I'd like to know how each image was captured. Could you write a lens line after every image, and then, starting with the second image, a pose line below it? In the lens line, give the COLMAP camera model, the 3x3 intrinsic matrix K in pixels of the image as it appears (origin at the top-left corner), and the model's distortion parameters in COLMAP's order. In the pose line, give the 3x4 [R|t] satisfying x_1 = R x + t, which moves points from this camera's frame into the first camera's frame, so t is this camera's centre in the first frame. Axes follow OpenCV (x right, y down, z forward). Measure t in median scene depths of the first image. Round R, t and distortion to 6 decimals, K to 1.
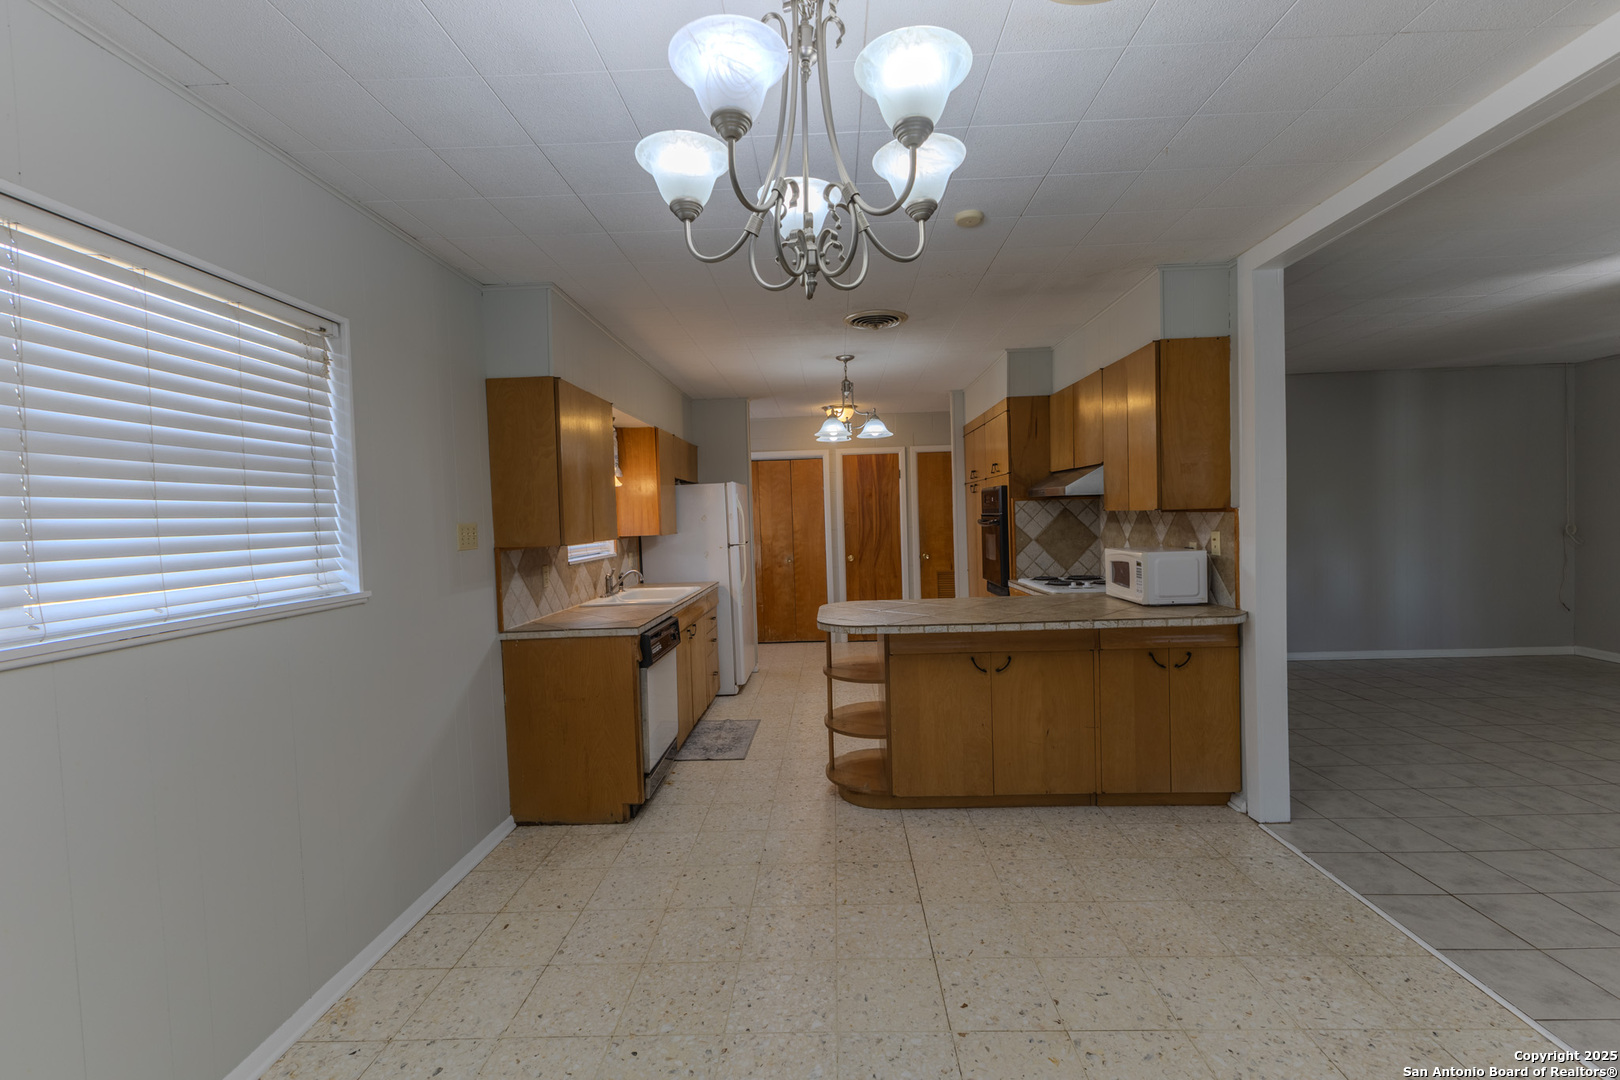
lens RADIAL K [[695.9, 0, 814.6], [0, 695.9, 536.2], [0, 0, 1]] dist [0.009252, -0.001216]
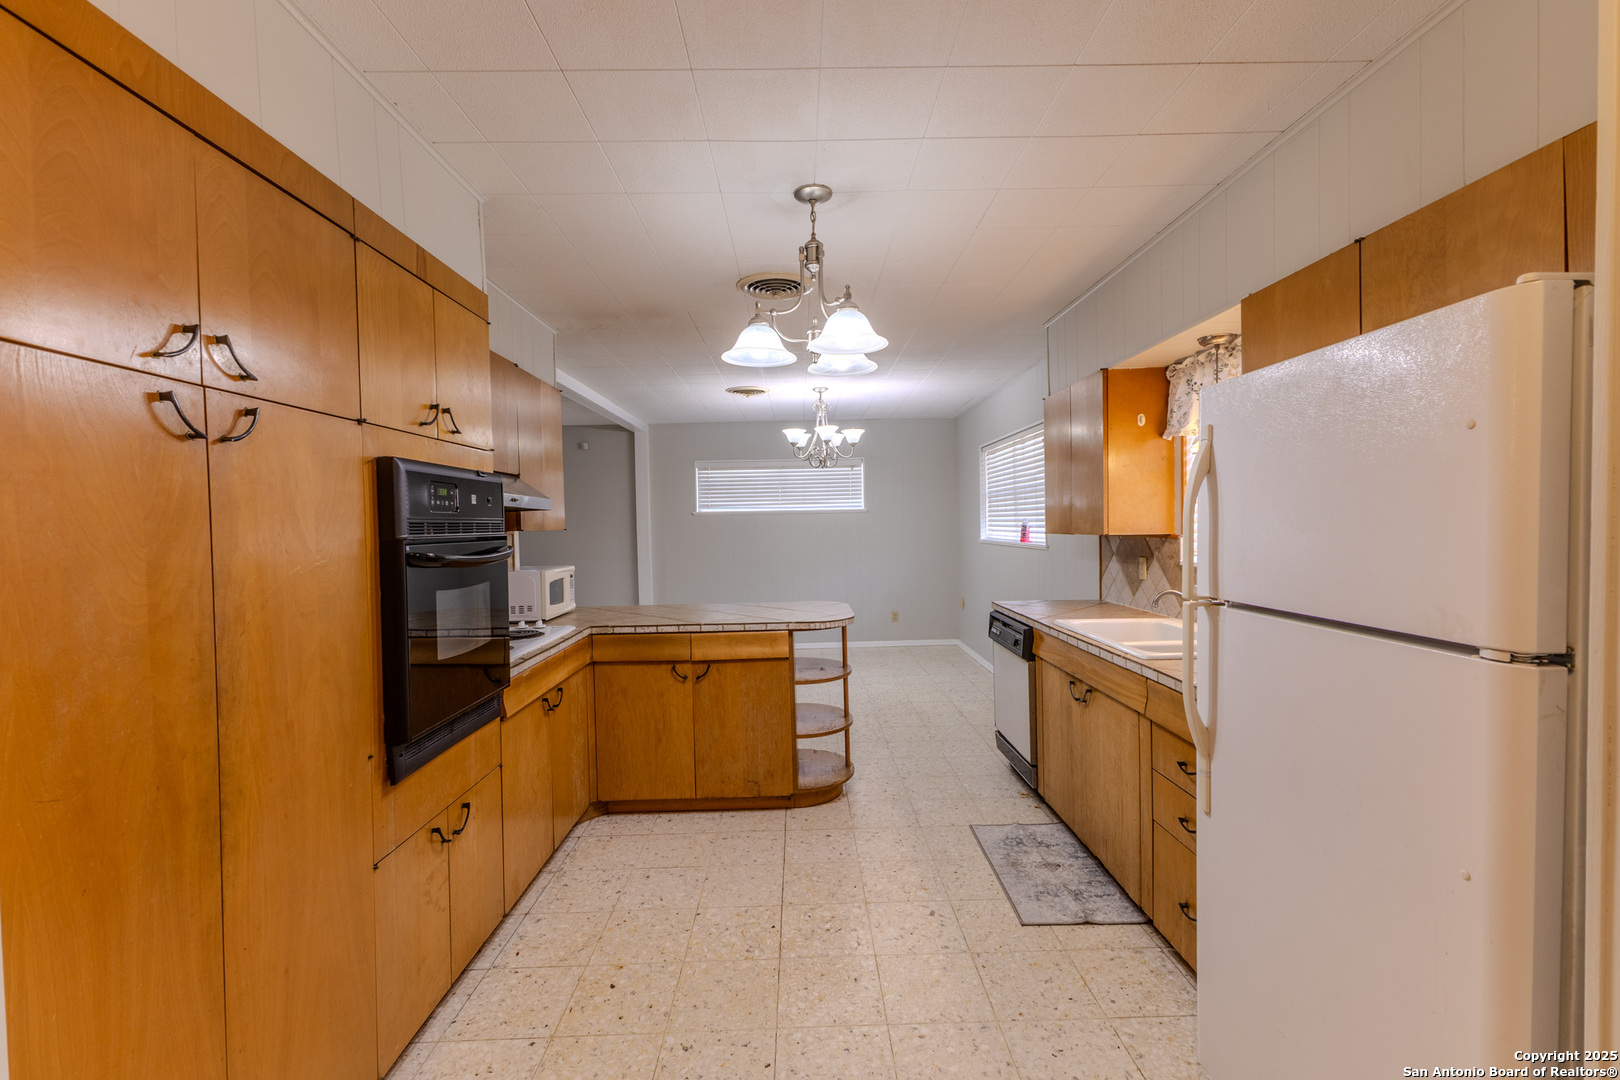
lens RADIAL K [[695.9, 0, 814.6], [0, 695.9, 536.2], [0, 0, 1]] dist [0.009252, -0.001216]
pose [[-0.997311, 0.054049, -0.049491, 0.076658], [0.051541, 0.997387, 0.050621, -0.042702], [0.052098, 0.047934, -0.997491, 1.440379]]
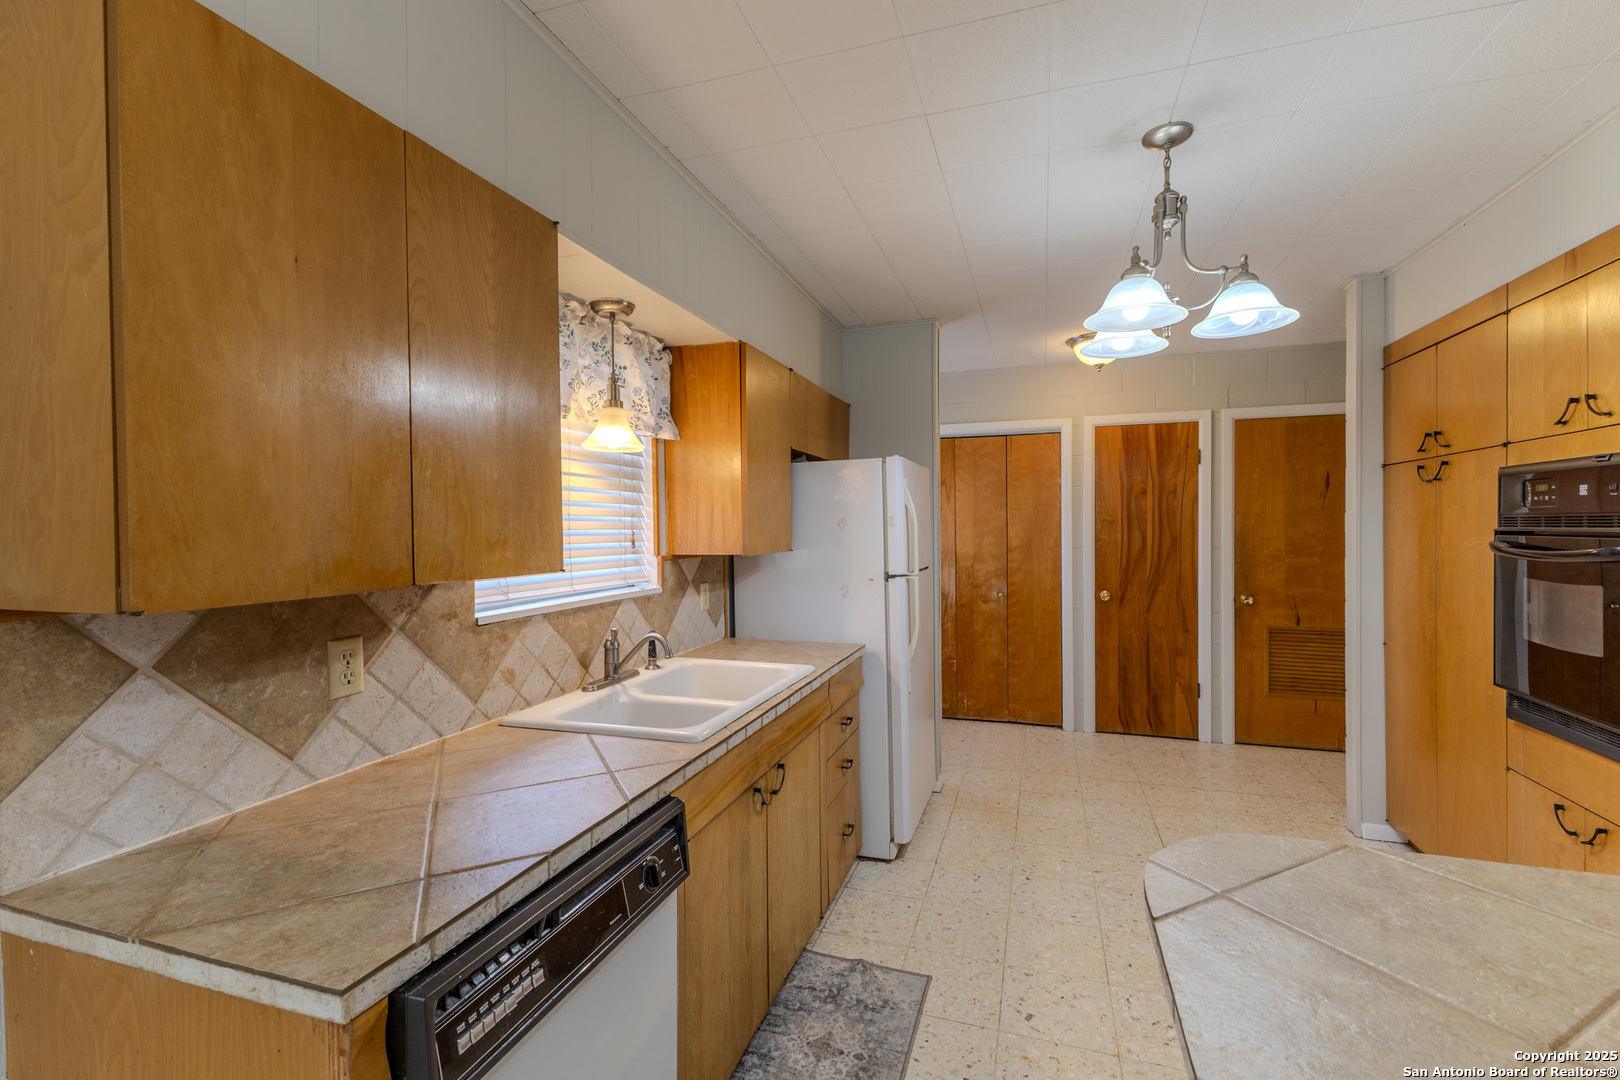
lens RADIAL K [[695.9, 0, 814.6], [0, 695.9, 536.2], [0, 0, 1]] dist [0.009252, -0.001216]
pose [[0.957813, 0.028609, -0.285966, -0.028623], [-0.031304, 0.999498, -0.004857, -0.014572], [0.285684, 0.013603, 0.958227, 0.533201]]
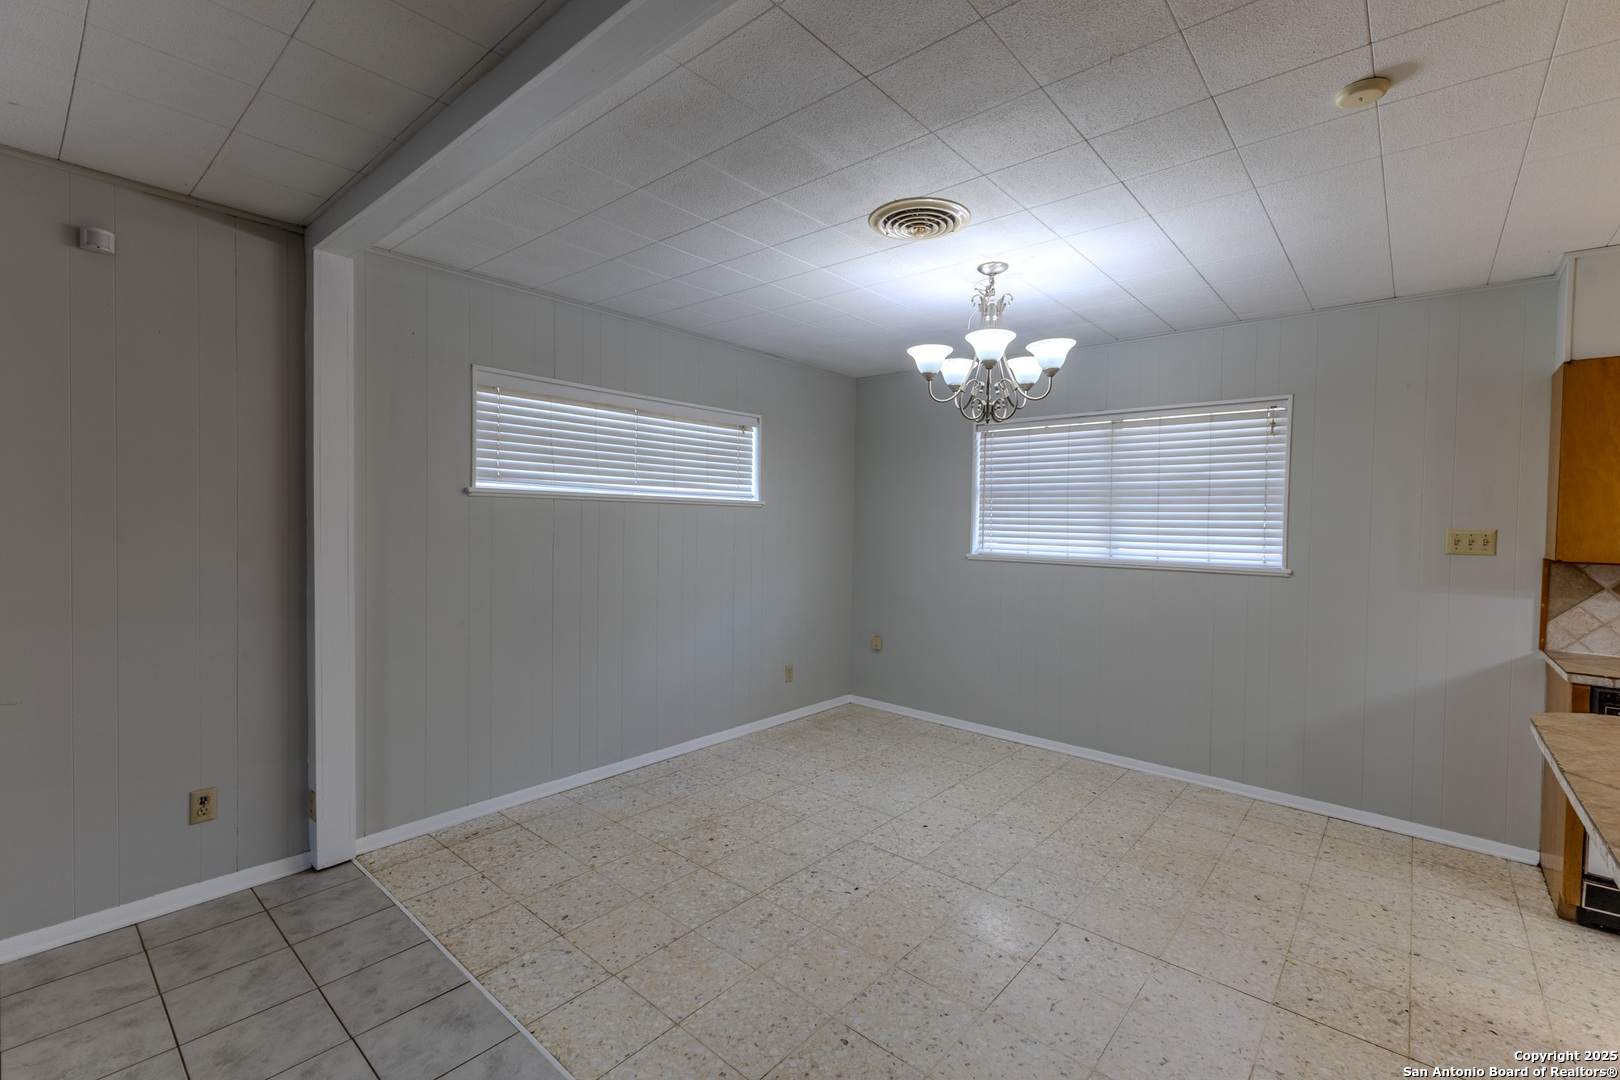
lens RADIAL K [[695.9, 0, 814.6], [0, 695.9, 536.2], [0, 0, 1]] dist [0.009252, -0.001216]
pose [[-0.629086, 0.041236, -0.776241, 0.563850], [-0.018851, 0.997489, 0.068266, -0.037442], [0.777107, 0.057578, -0.626729, 0.538269]]
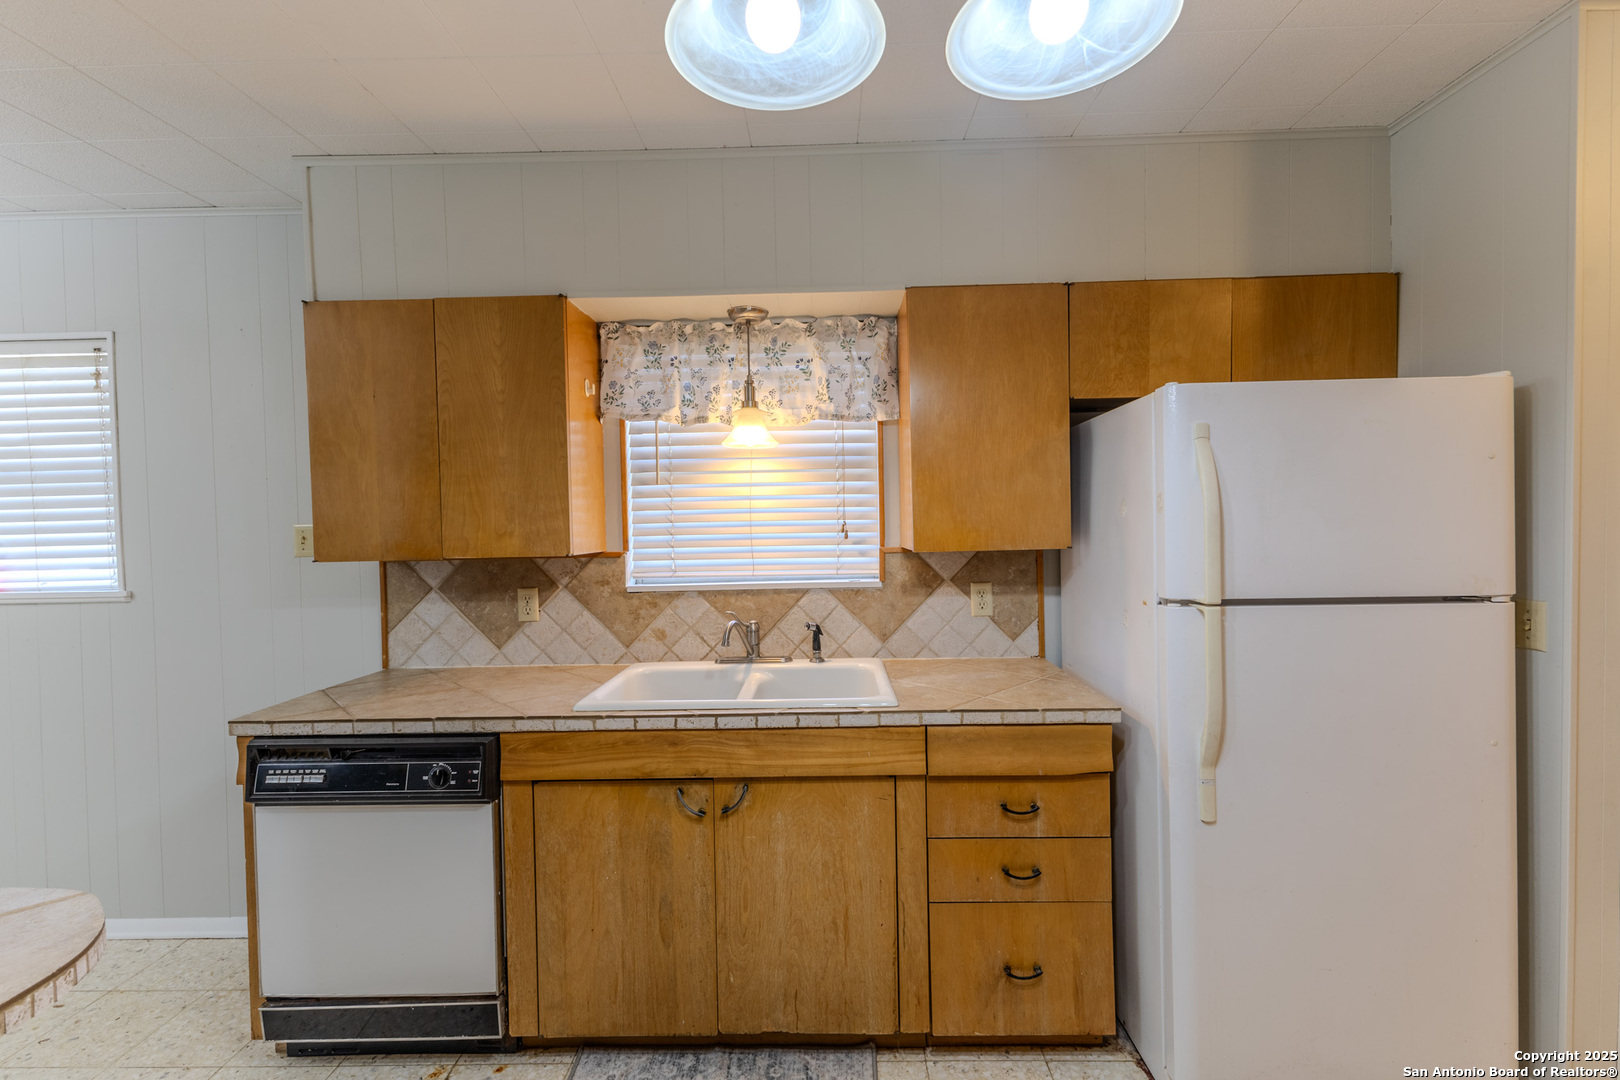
lens RADIAL K [[695.9, 0, 814.6], [0, 695.9, 536.2], [0, 0, 1]] dist [0.009252, -0.001216]
pose [[0.011625, 0.058312, -0.998231, 0.192173], [-0.009312, 0.998261, 0.058205, -0.034317], [0.999889, 0.008619, 0.012148, 0.943584]]
